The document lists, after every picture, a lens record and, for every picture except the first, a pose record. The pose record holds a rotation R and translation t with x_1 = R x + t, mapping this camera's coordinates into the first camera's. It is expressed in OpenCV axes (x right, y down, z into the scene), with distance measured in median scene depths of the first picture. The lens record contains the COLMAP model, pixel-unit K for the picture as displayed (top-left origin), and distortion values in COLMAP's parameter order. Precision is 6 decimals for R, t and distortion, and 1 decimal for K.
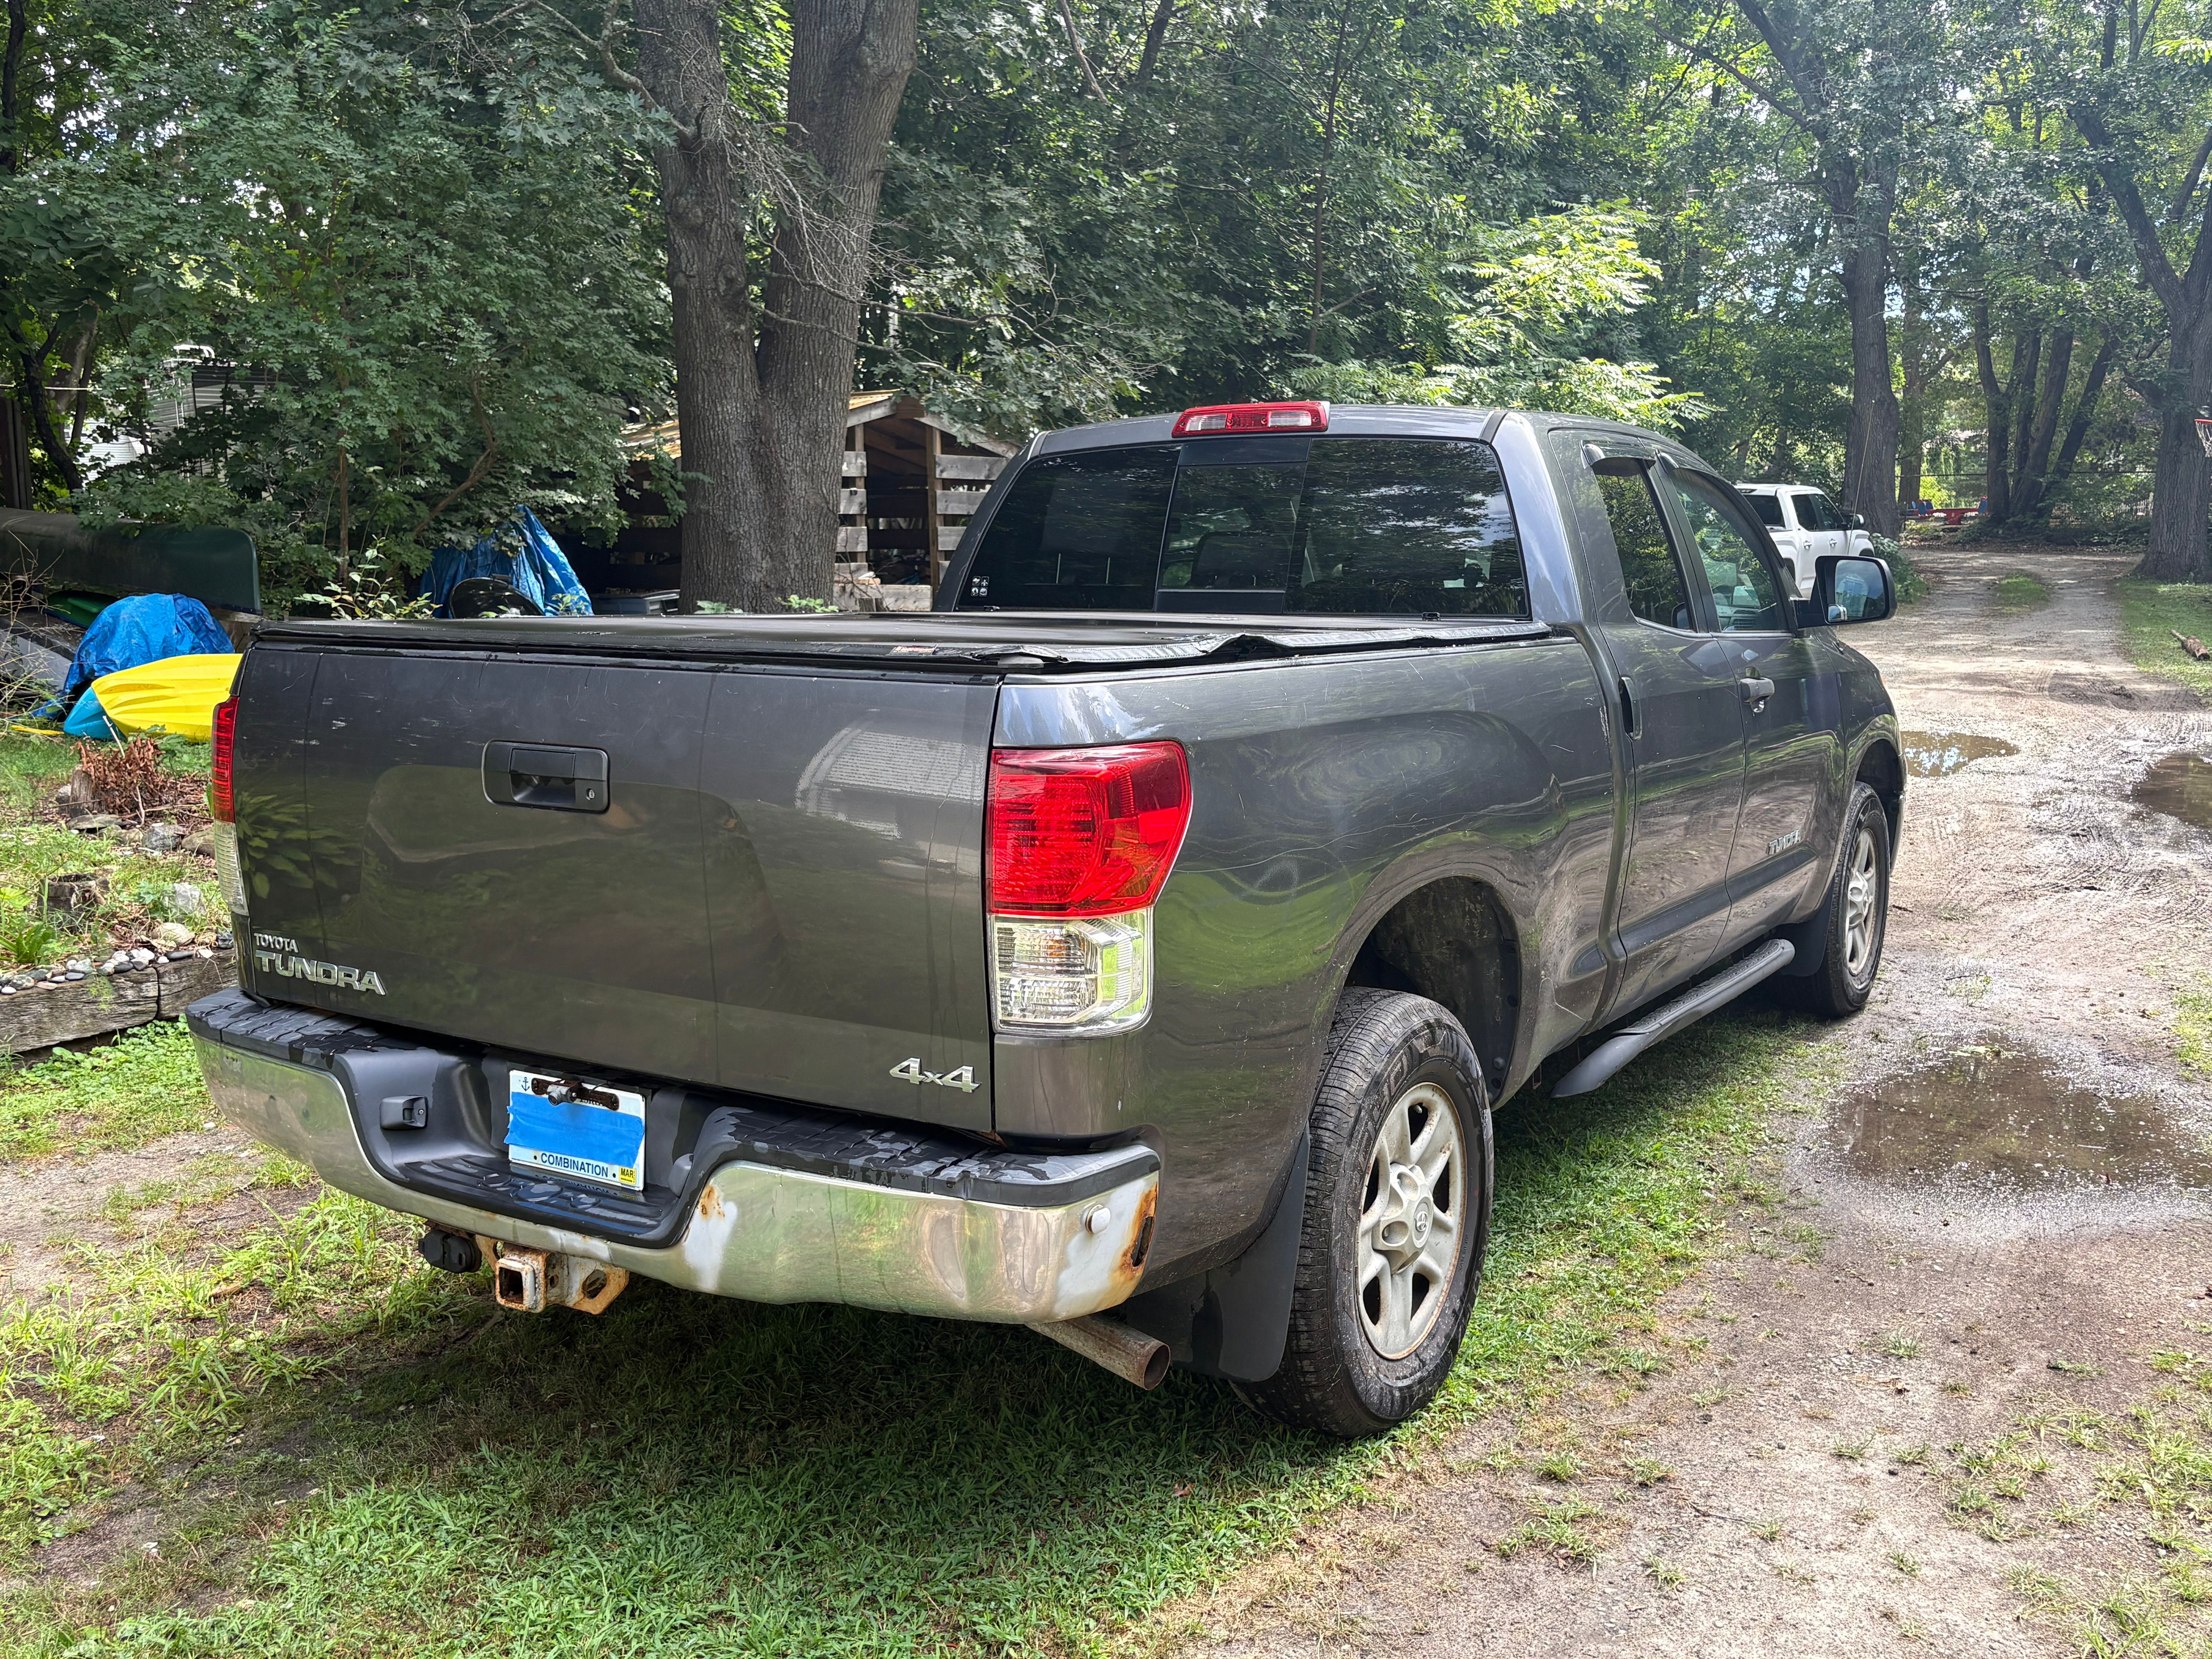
lens RADIAL K [[2038.7, 0, 1103.4], [0, 2038.7, 826.2], [0, 0, 1]] dist [0.009678, 0.000000]
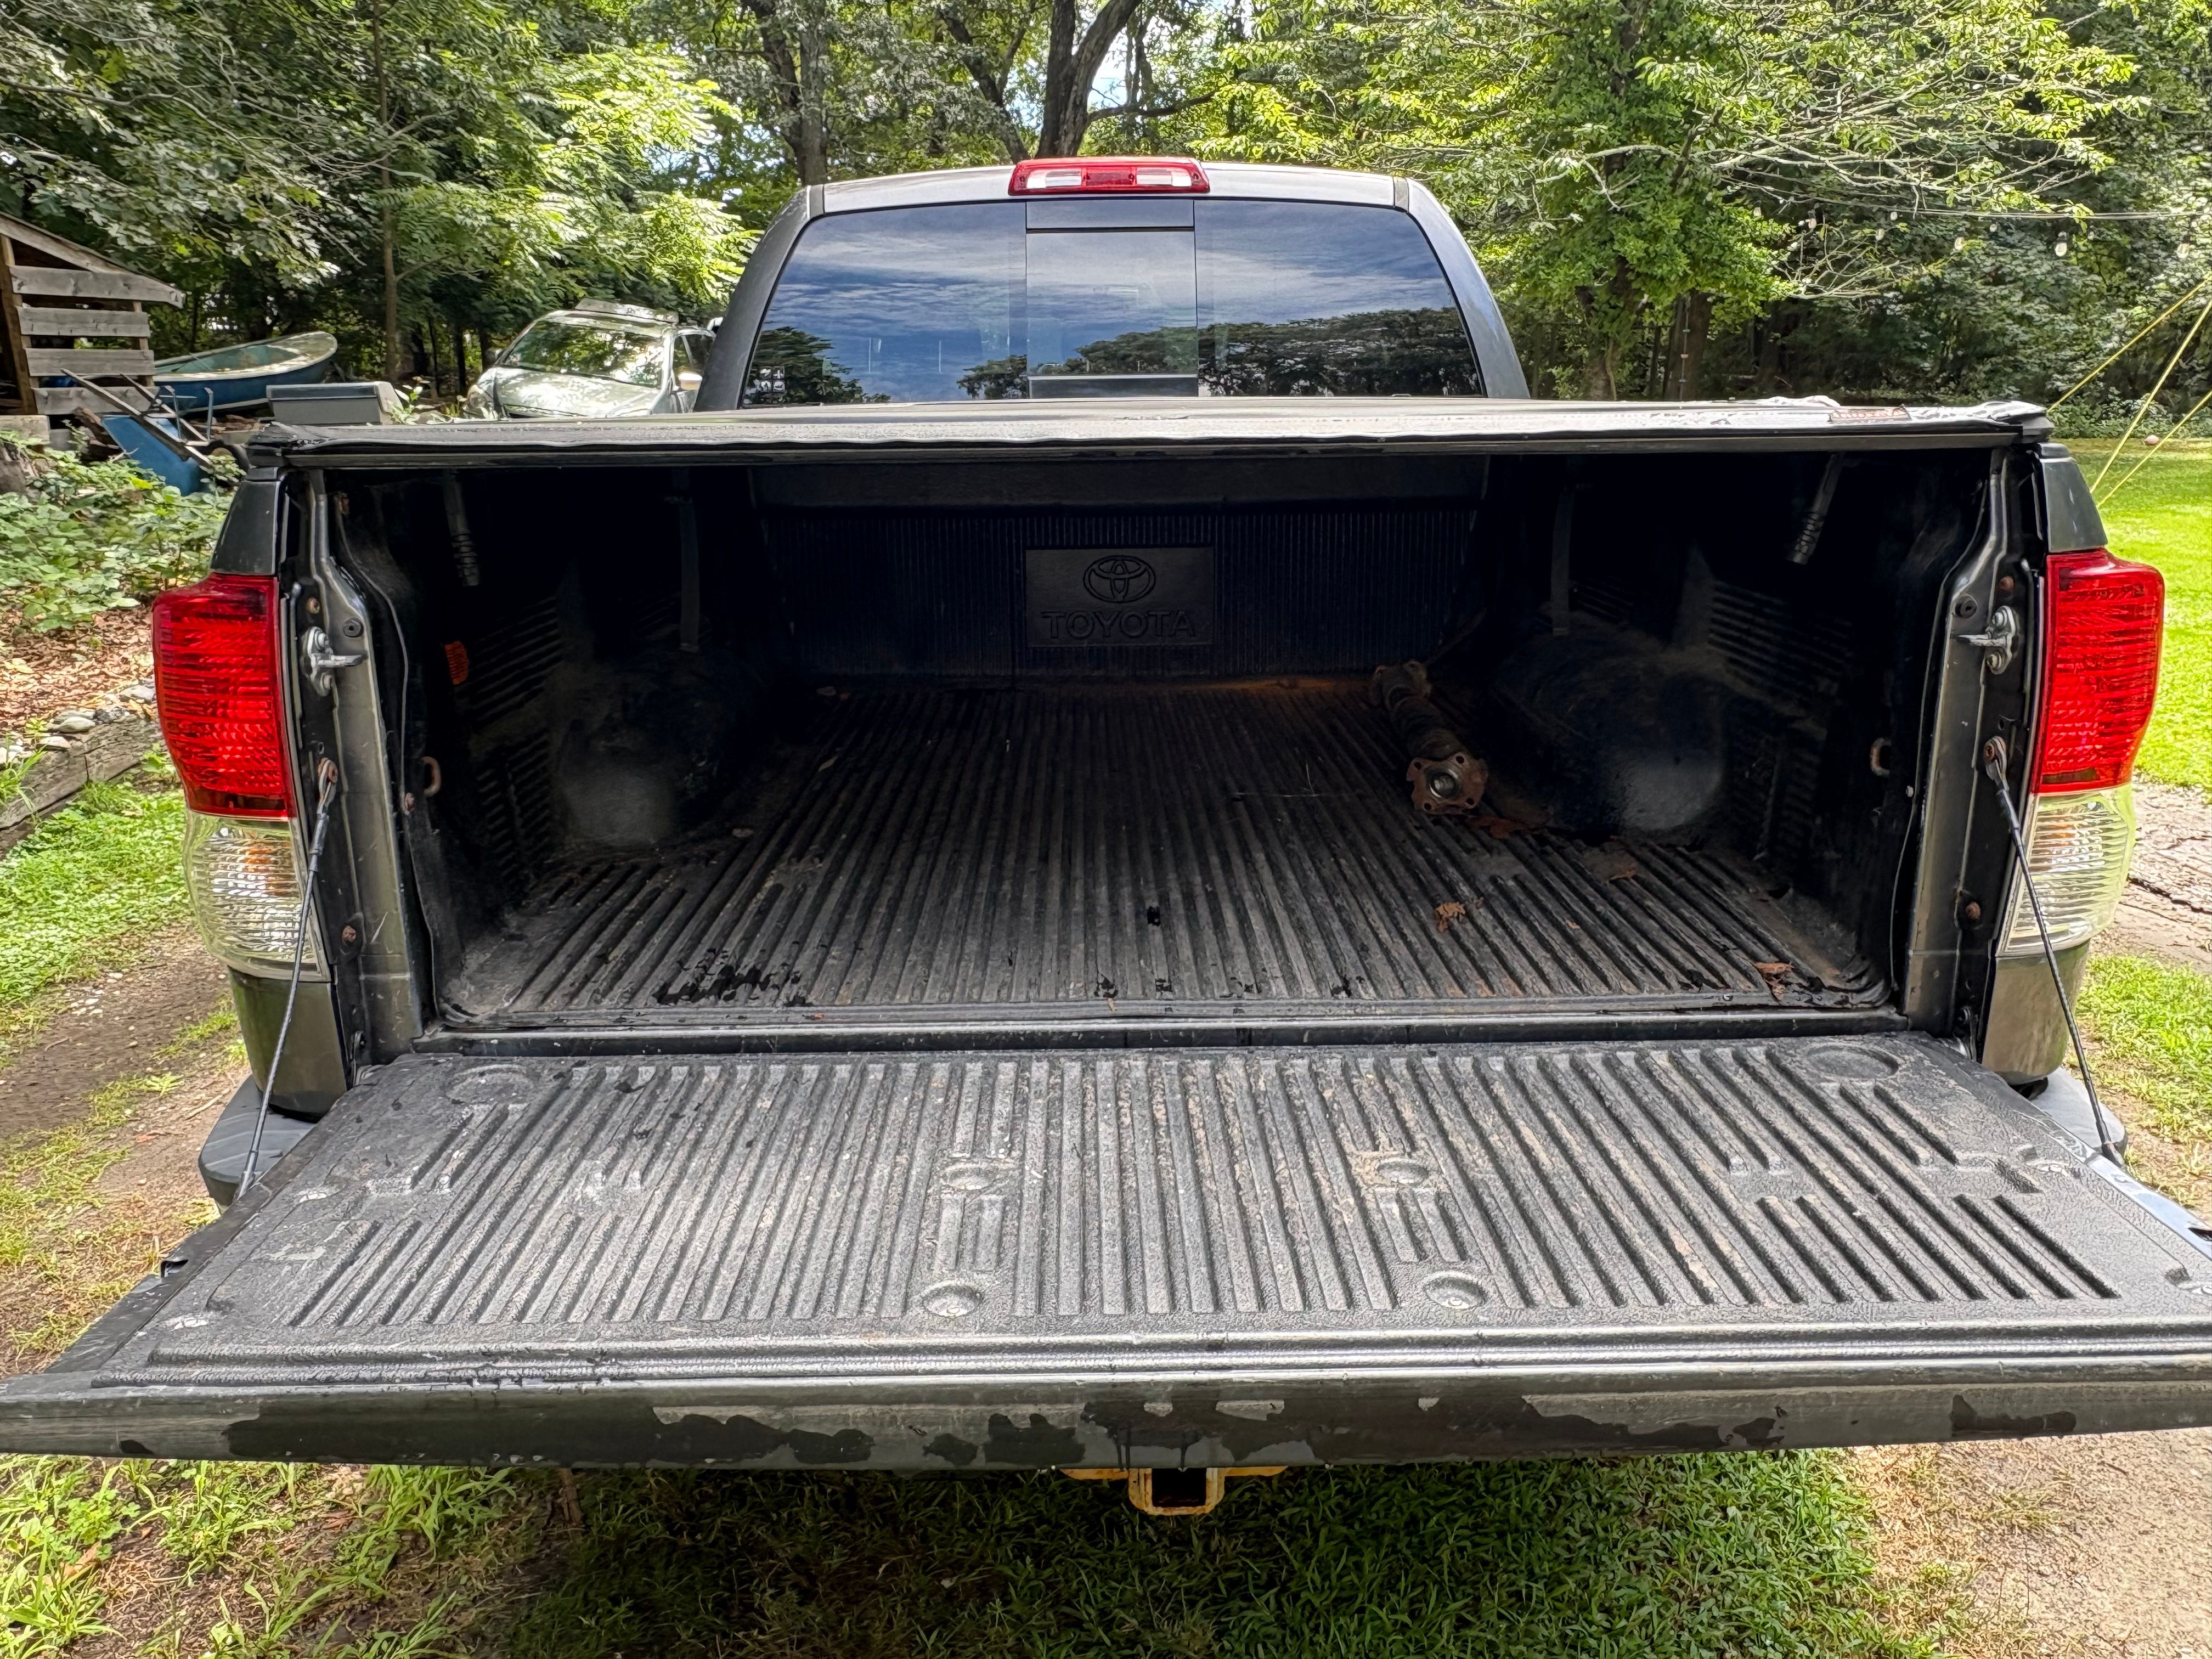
lens RADIAL K [[1685.6, 0, 1105.5], [0, 1685.6, 821.0], [0, 0, 1]] dist [0.009335, 0.000703]
pose [[0.841020, -0.146322, 0.520842, -0.095857], [0.083801, 0.986345, 0.141780, -0.008201], [-0.534475, -0.075593, 0.841797, 0.102105]]
